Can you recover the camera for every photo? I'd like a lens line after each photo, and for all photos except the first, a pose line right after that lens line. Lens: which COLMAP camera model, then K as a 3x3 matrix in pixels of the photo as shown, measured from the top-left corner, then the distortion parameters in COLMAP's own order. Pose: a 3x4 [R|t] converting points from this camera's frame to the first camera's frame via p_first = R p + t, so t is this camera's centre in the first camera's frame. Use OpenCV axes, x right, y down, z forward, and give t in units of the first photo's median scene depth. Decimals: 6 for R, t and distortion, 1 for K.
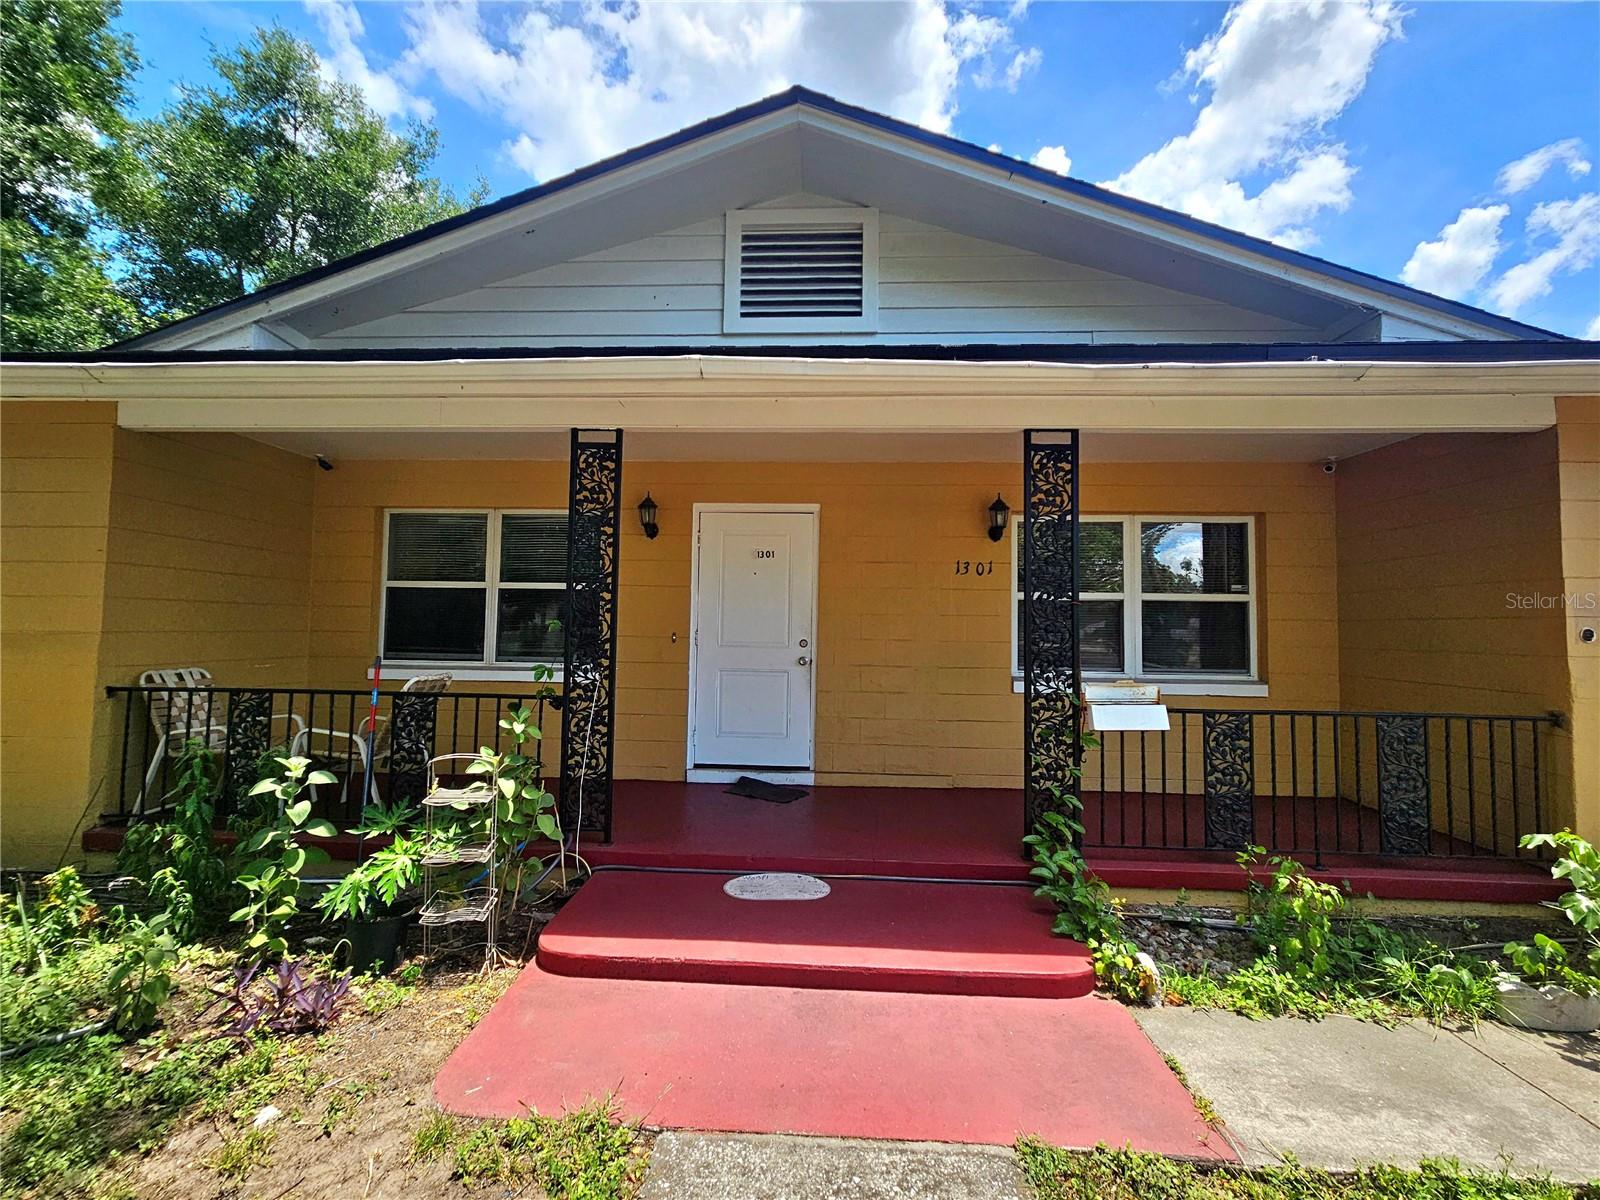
lens RADIAL K [[653.4, 0, 790.1], [0, 653.4, 596.6], [0, 0, 1]] dist [0.001120, -0.000677]
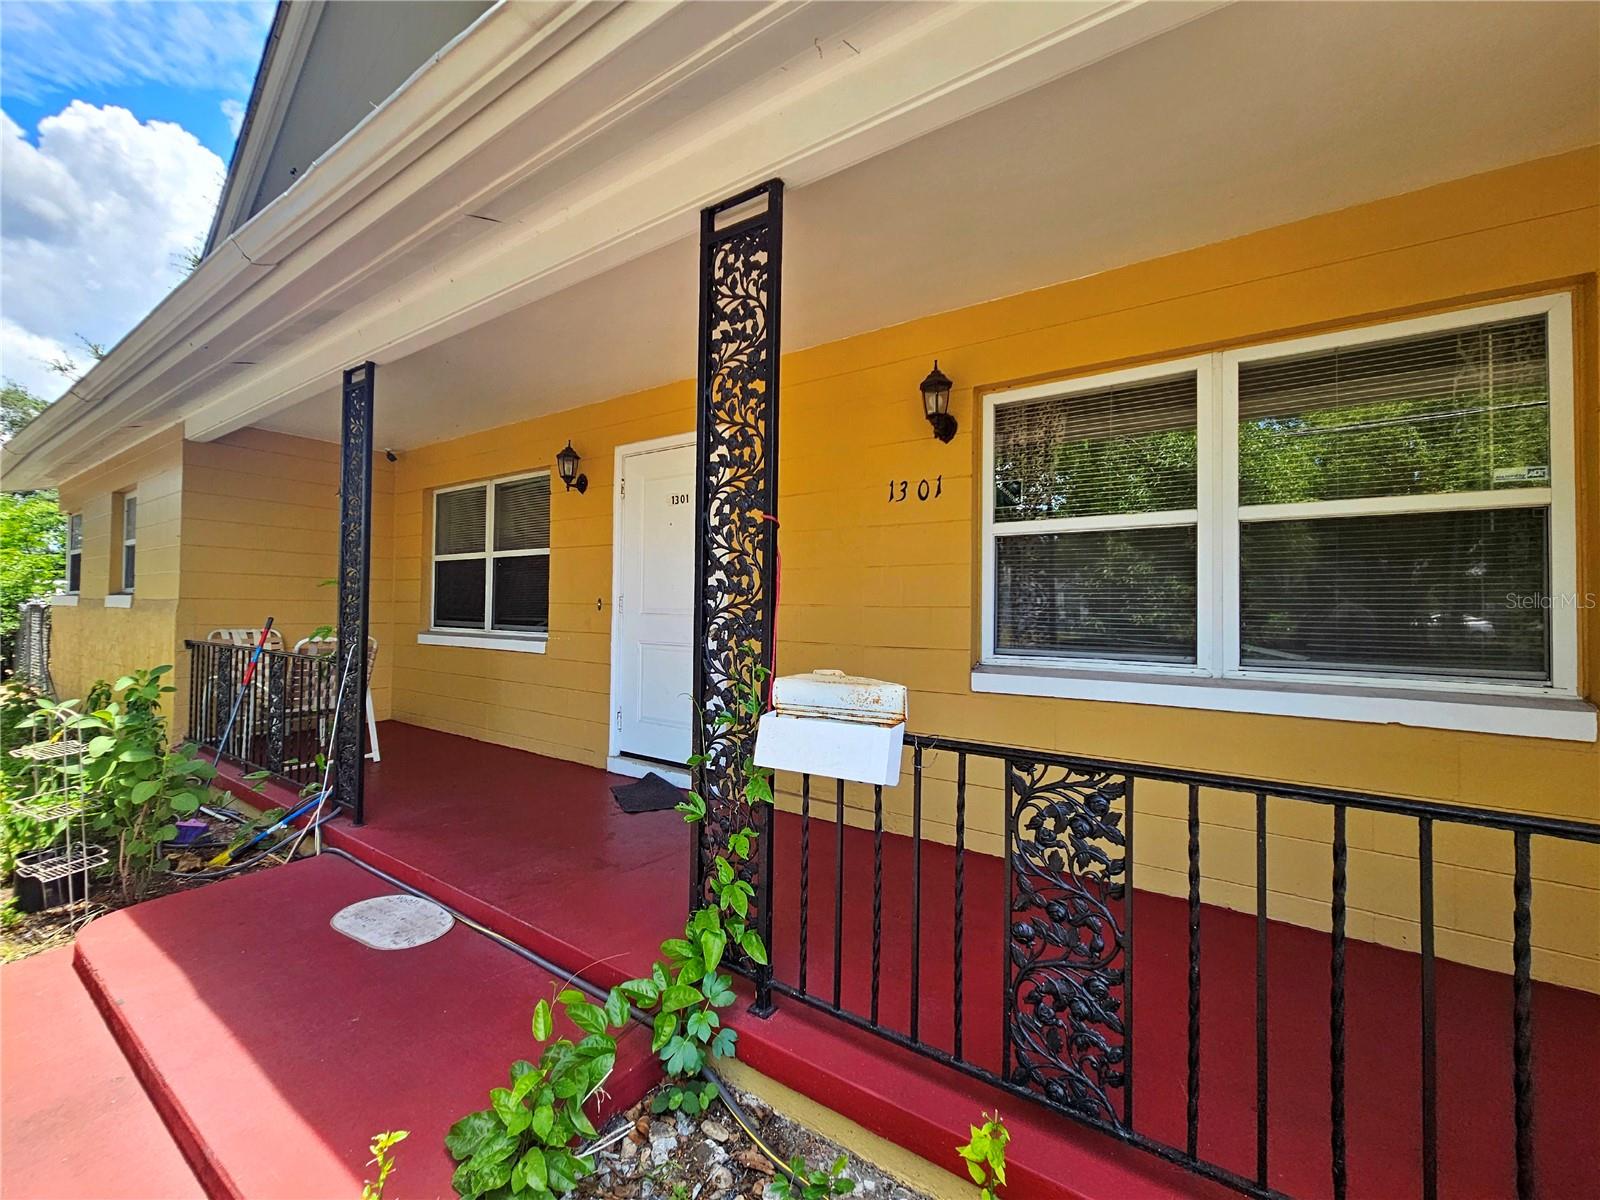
lens RADIAL K [[653.4, 0, 790.1], [0, 653.4, 596.6], [0, 0, 1]] dist [0.001120, -0.000677]
pose [[0.850659, -0.013361, -0.525548, 0.509951], [0.025976, 0.999524, 0.016635, 0.045780], [0.525076, -0.027802, 0.850601, 0.400756]]
